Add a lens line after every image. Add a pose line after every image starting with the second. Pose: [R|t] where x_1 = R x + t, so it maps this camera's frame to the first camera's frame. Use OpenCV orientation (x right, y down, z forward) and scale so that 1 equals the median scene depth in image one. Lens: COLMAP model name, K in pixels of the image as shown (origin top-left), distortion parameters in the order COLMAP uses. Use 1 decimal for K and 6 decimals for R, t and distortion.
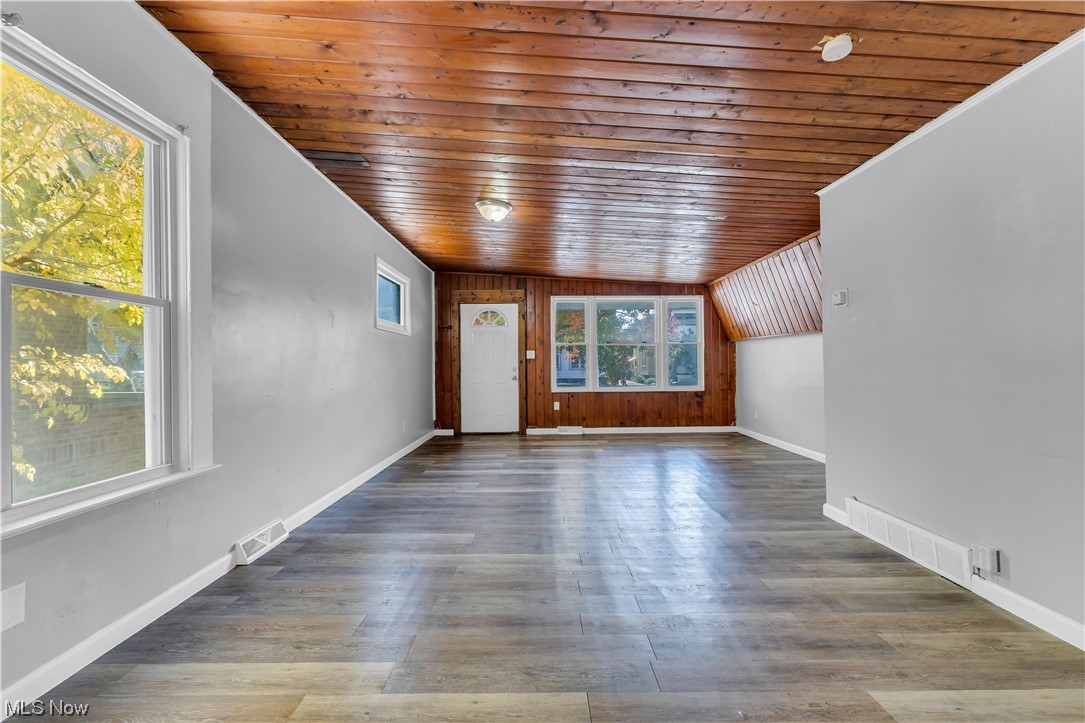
lens RADIAL K [[438.5, 0, 541.0], [0, 438.5, 360.0], [0, 0, 1]] dist [-0.000160, 0.000860]
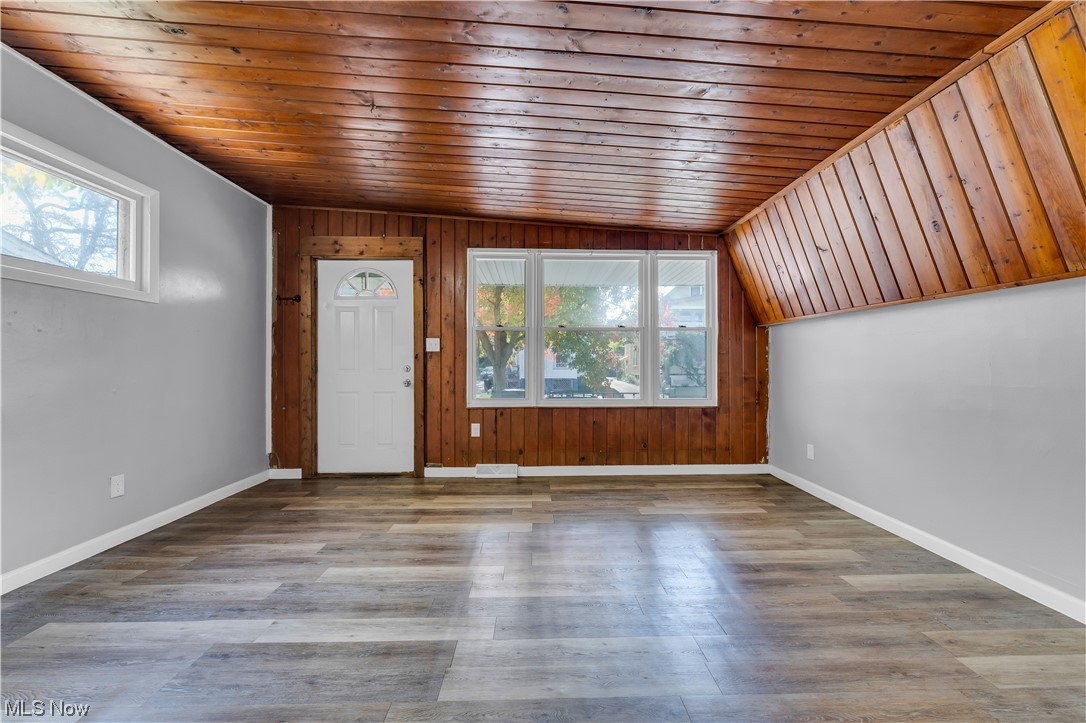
lens RADIAL K [[438.9, 0, 542.6], [0, 438.9, 359.9], [0, 0, 1]] dist [-0.000160, 0.000860]
pose [[0.999798, 0.007594, 0.018625, 0.116383], [-0.007641, 0.999968, 0.002448, 0.005644], [-0.018606, -0.002589, 0.999824, 0.392672]]
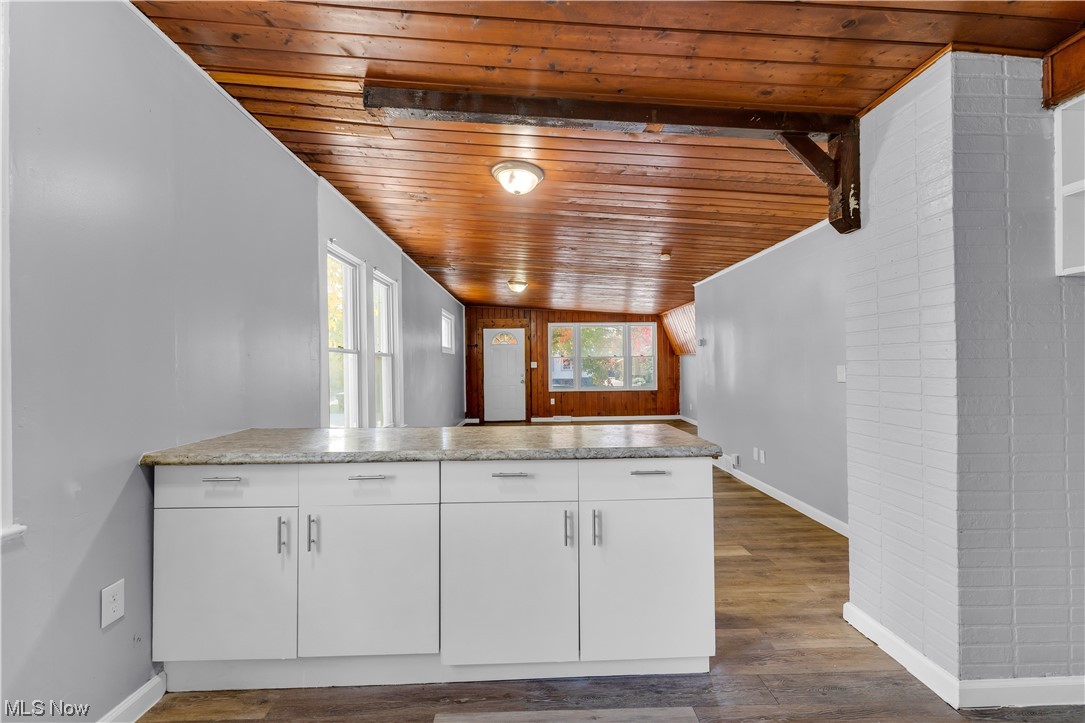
lens RADIAL K [[438.5, 0, 543.2], [0, 438.5, 360.9], [0, 0, 1]] dist [-0.000160, 0.000860]
pose [[0.999755, -0.002976, 0.021929, -0.024695], [0.002900, 0.999990, 0.003461, -0.029654], [-0.021939, -0.003397, 0.999754, -0.399887]]
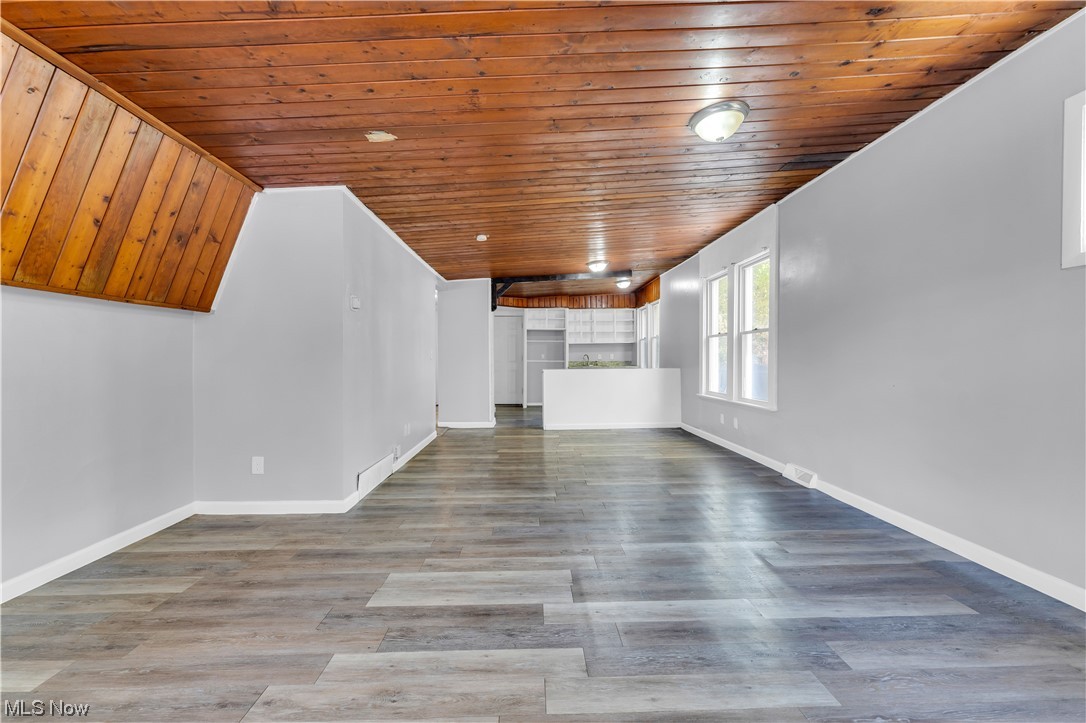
lens RADIAL K [[438.9, 0, 543.3], [0, 438.9, 363.3], [0, 0, 1]] dist [-0.000160, 0.000860]
pose [[-0.999684, 0.011969, -0.022083, 0.098261], [0.012063, 0.999919, -0.004126, 0.010702], [0.022032, -0.004391, -0.999748, 0.932249]]
